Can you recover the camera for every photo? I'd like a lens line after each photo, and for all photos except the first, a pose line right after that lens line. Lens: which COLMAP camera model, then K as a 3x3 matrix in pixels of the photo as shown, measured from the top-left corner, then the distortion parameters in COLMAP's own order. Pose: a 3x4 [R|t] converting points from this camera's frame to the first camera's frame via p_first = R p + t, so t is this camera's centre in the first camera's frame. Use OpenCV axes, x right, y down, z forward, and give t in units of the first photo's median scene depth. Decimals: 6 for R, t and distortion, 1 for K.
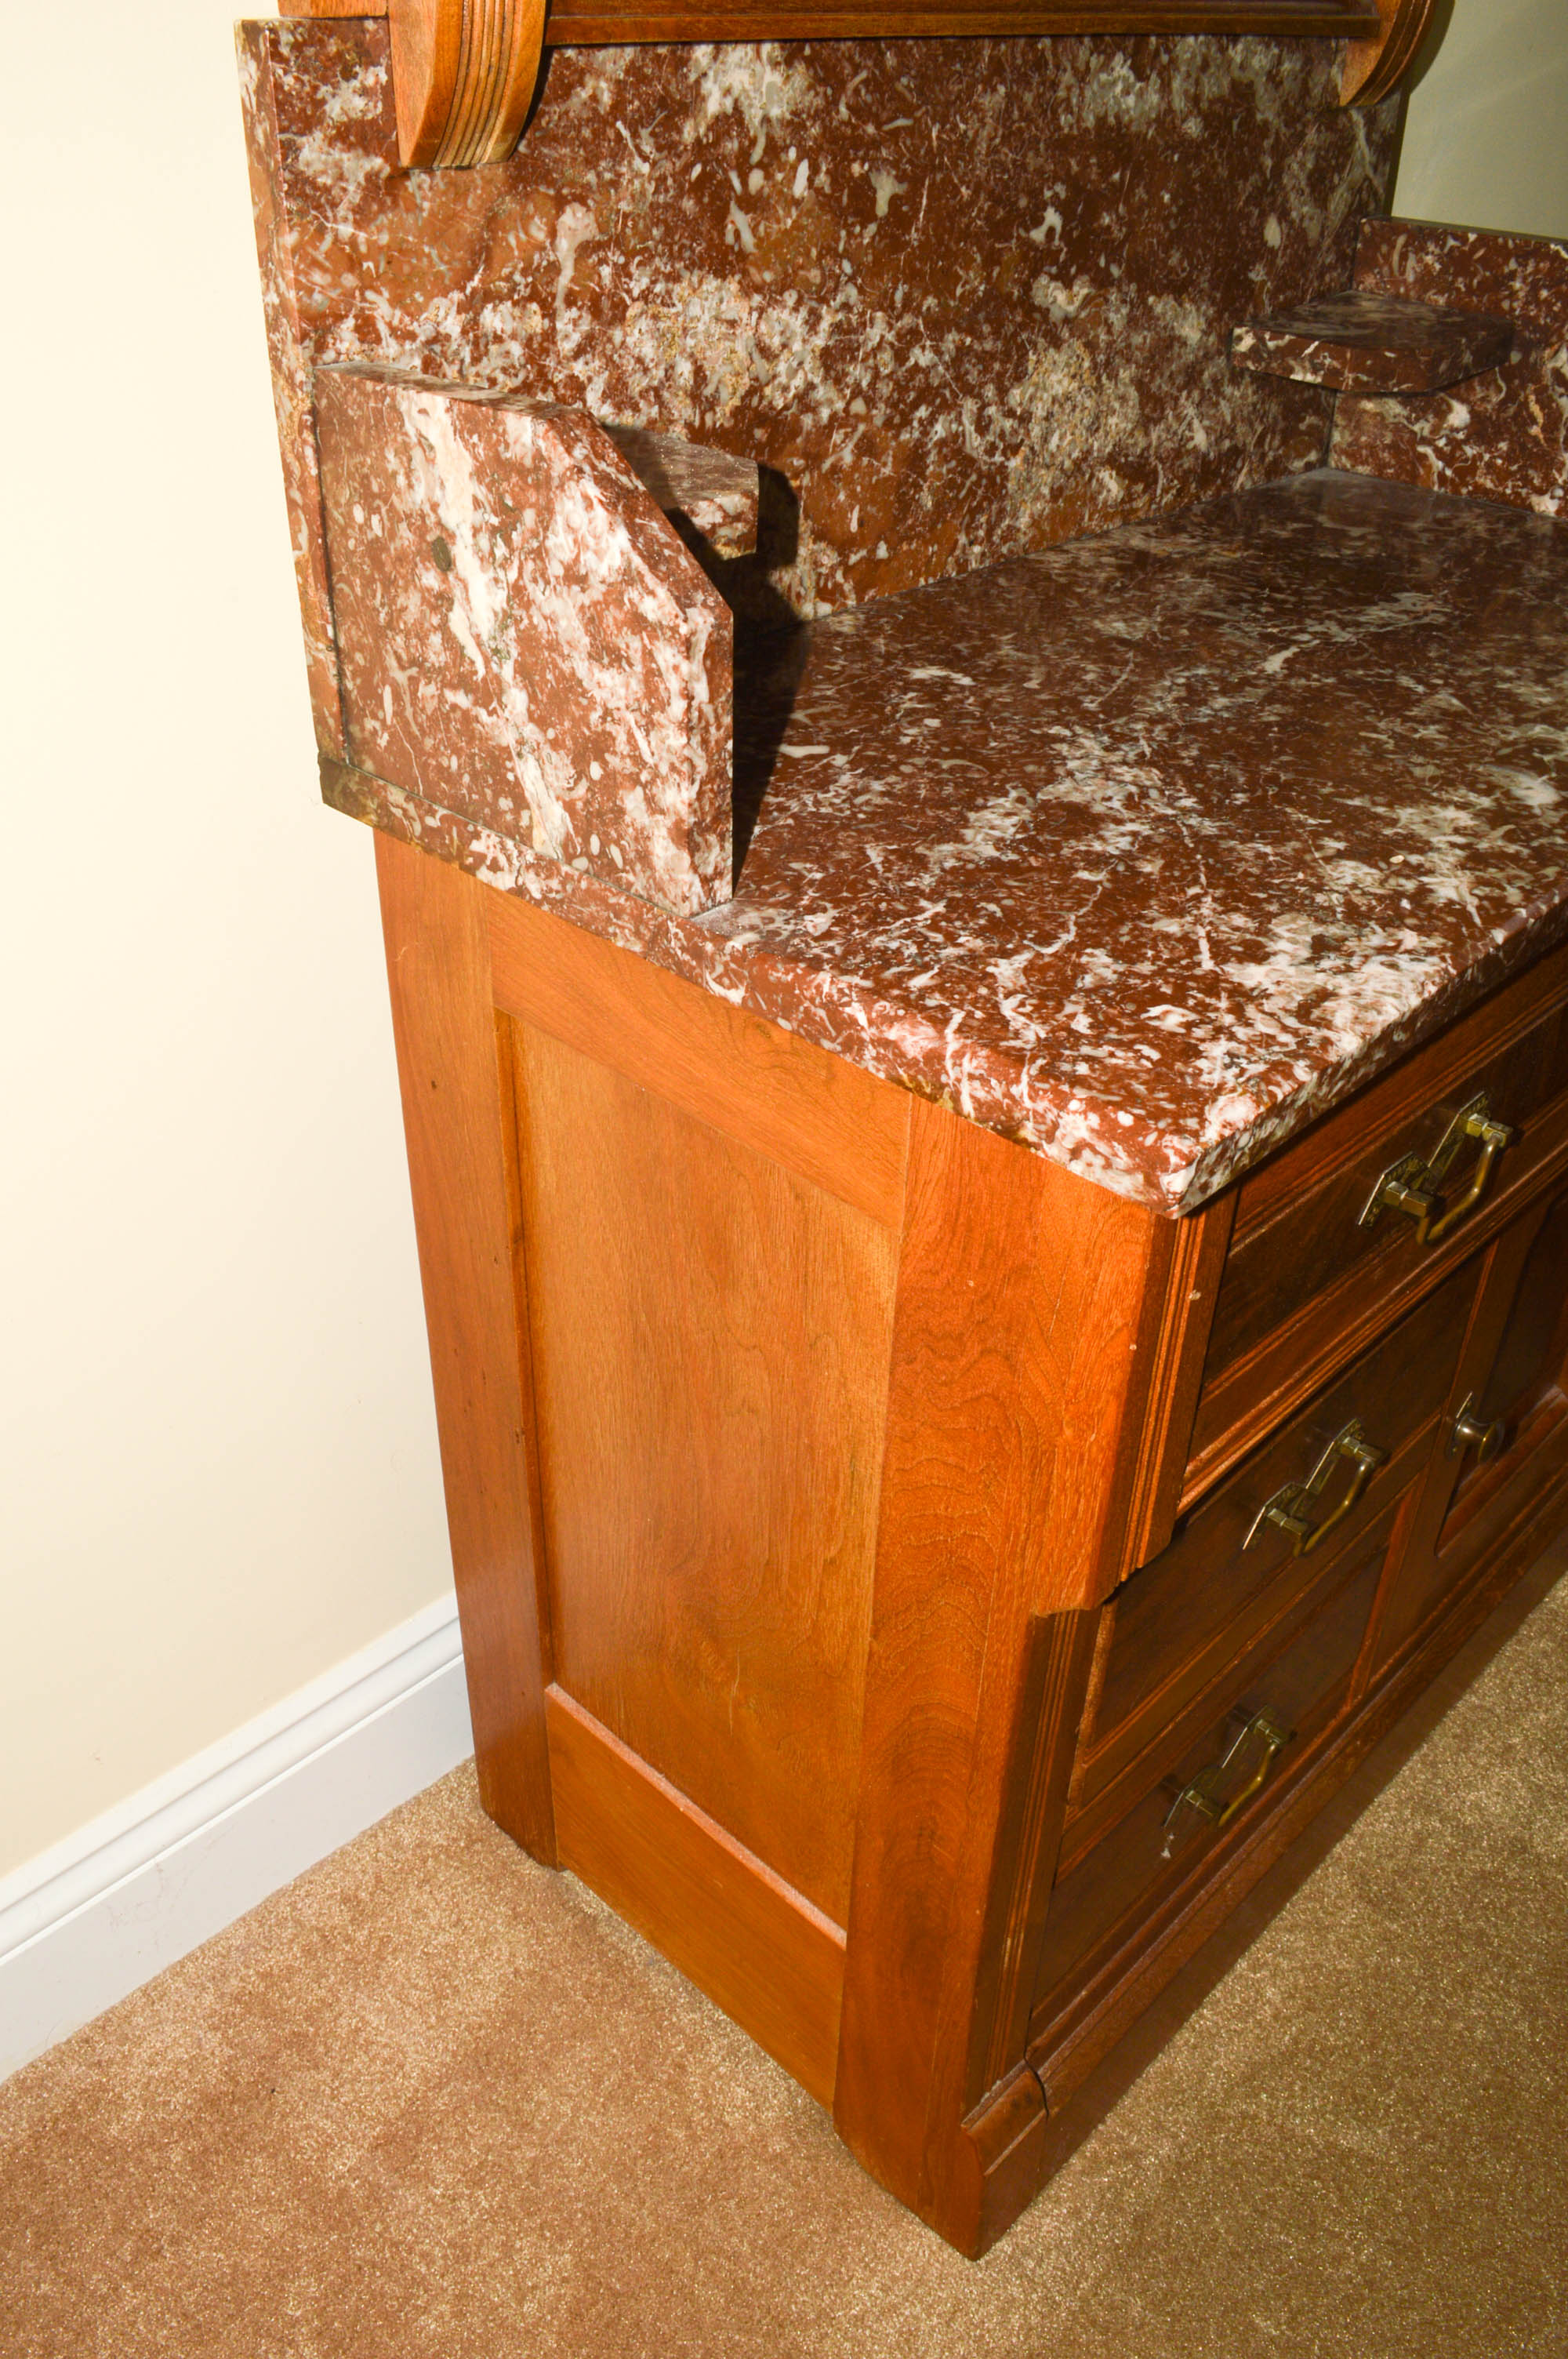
lens RADIAL K [[1870.9, 0, 778.8], [0, 1870.9, 1186.8], [0, 0, 1]] dist [-0.090182, 0.017227]
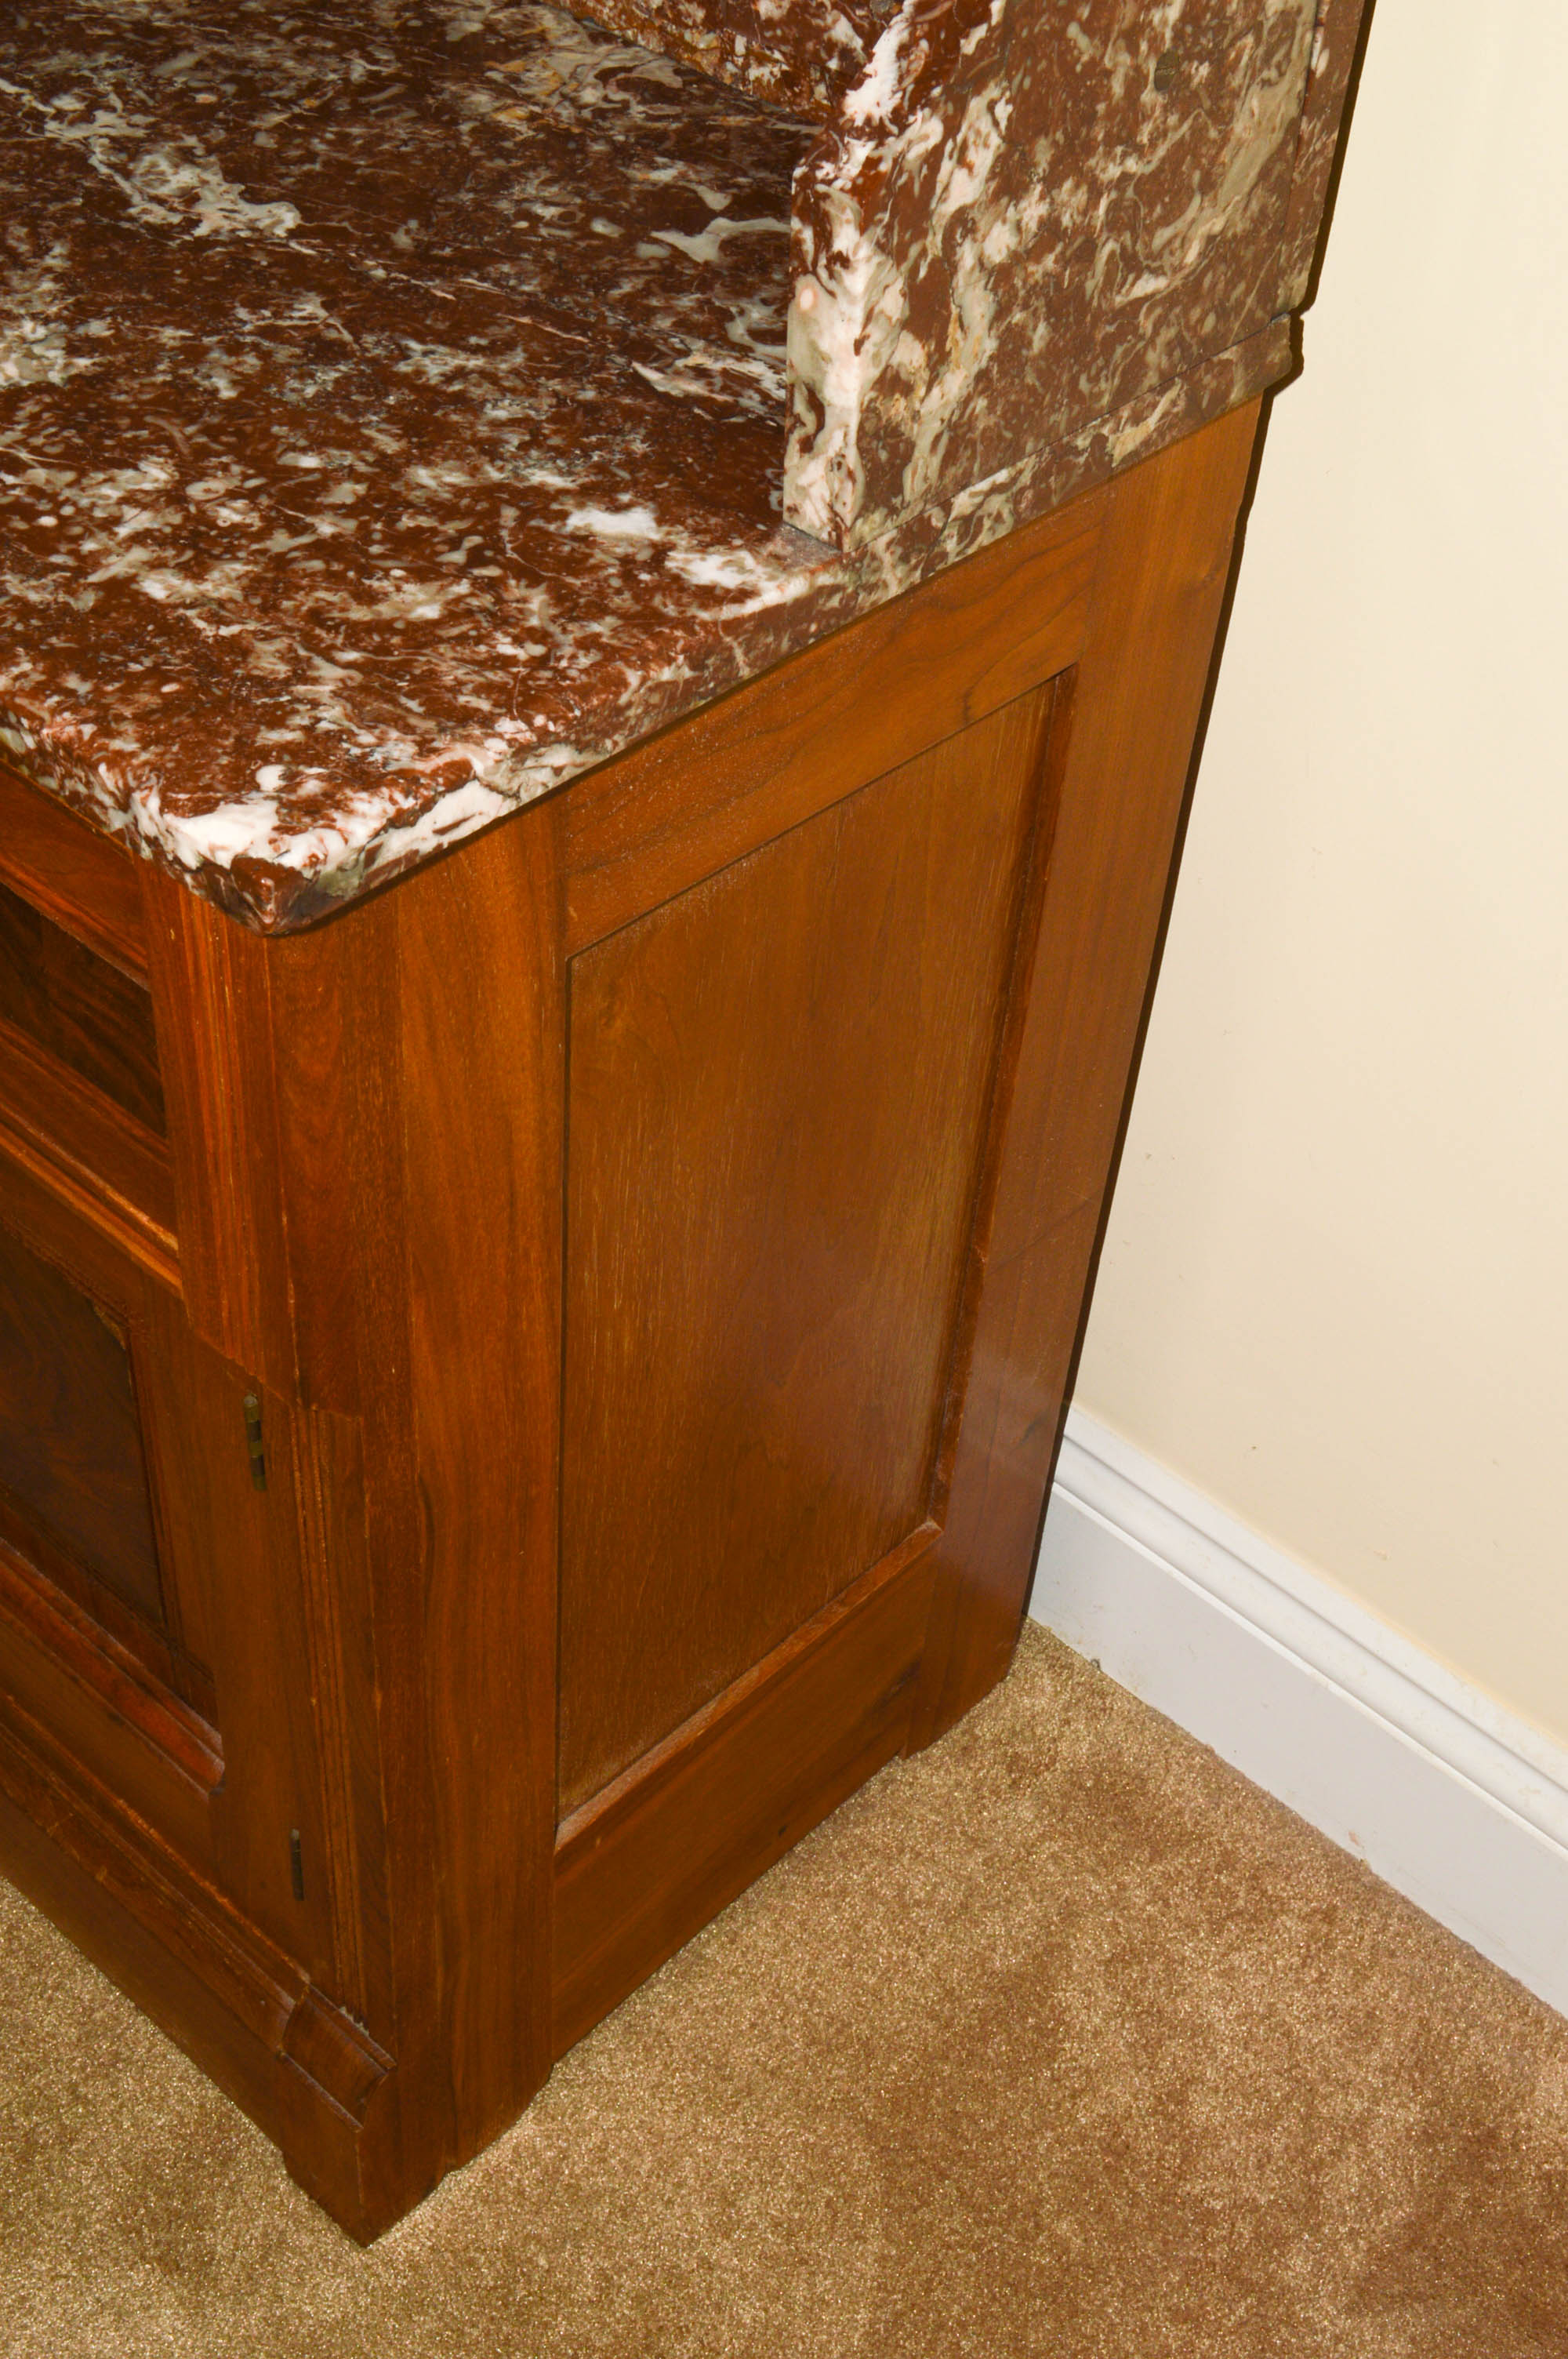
lens RADIAL K [[2968.7, 0, 772.3], [0, 2968.7, 1171.0], [0, 0, 1]] dist [-0.035650, 0.000000]
pose [[0.027537, 0.672089, -0.739958, 1.688930], [-0.614241, 0.595379, 0.517912, -0.978888], [0.788638, 0.440251, 0.429219, 1.147717]]
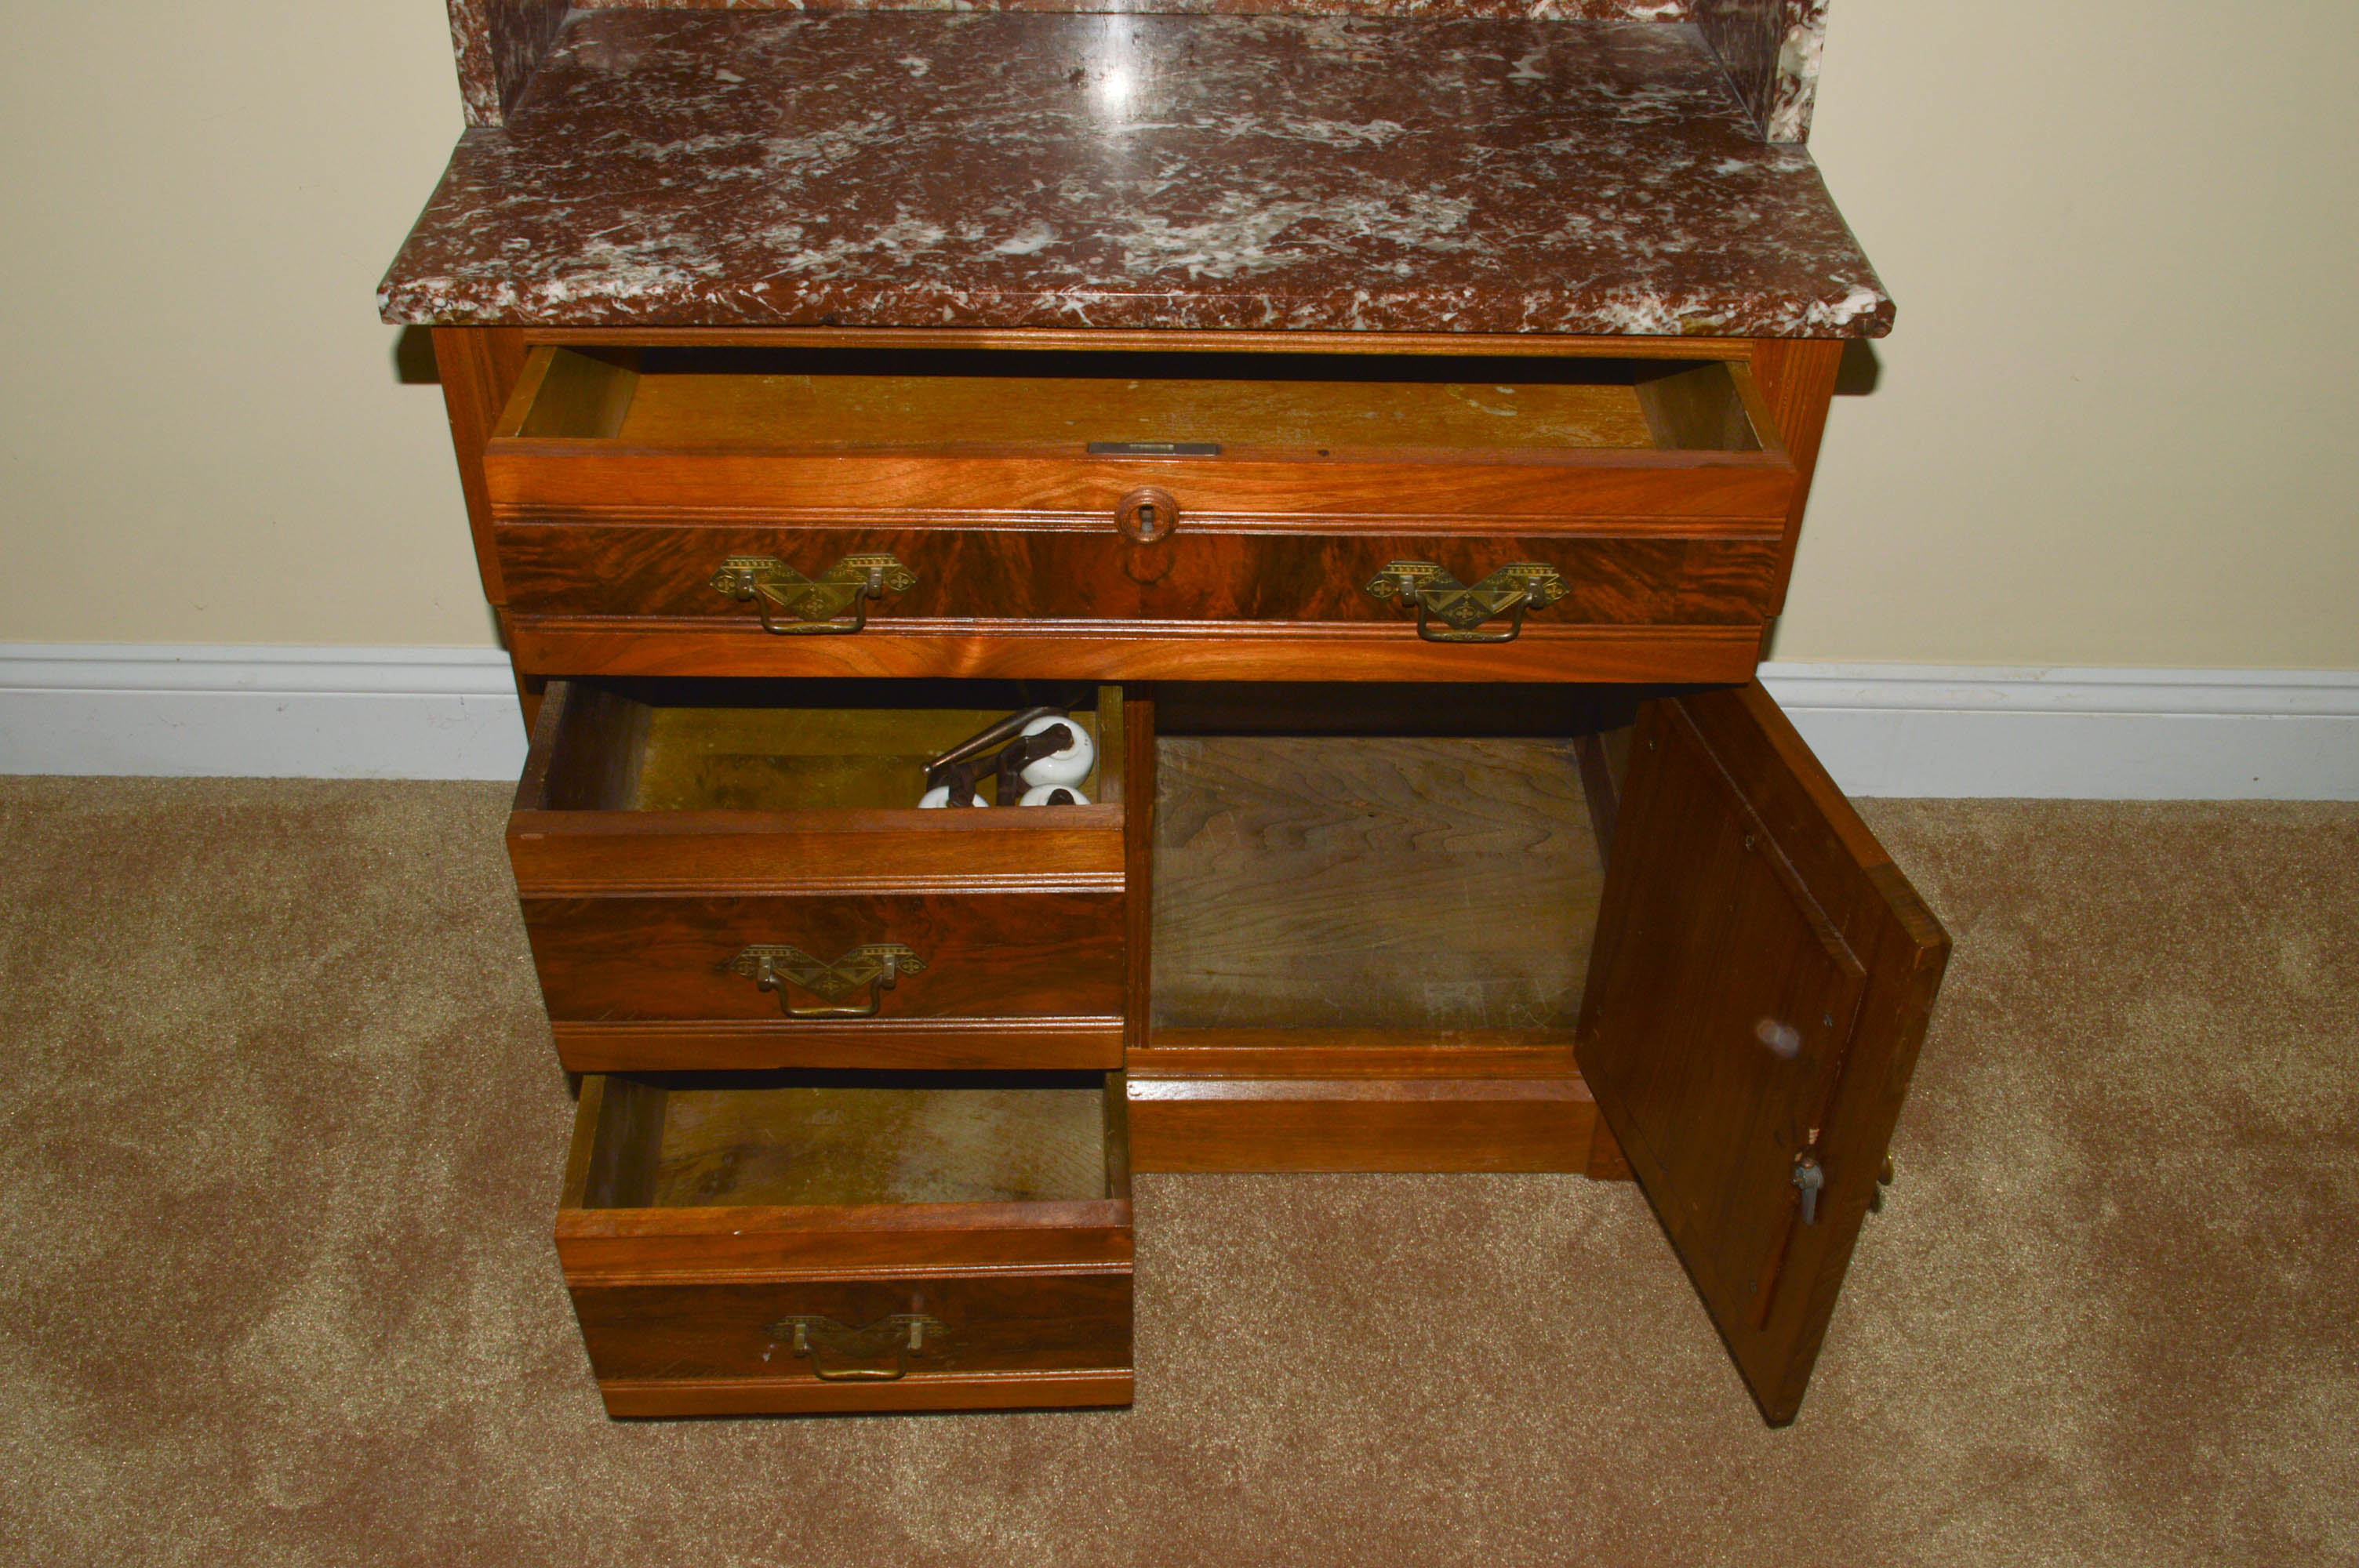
lens RADIAL K [[2227.2, 0, 1189.3], [0, 2227.2, 774.6], [0, 0, 1]] dist [-0.068913, 0.000000]
pose [[0.710196, 0.442436, -0.547606, 1.590377], [-0.406146, 0.892840, 0.194631, -0.242928], [0.575037, 0.084182, 0.813785, -0.196223]]
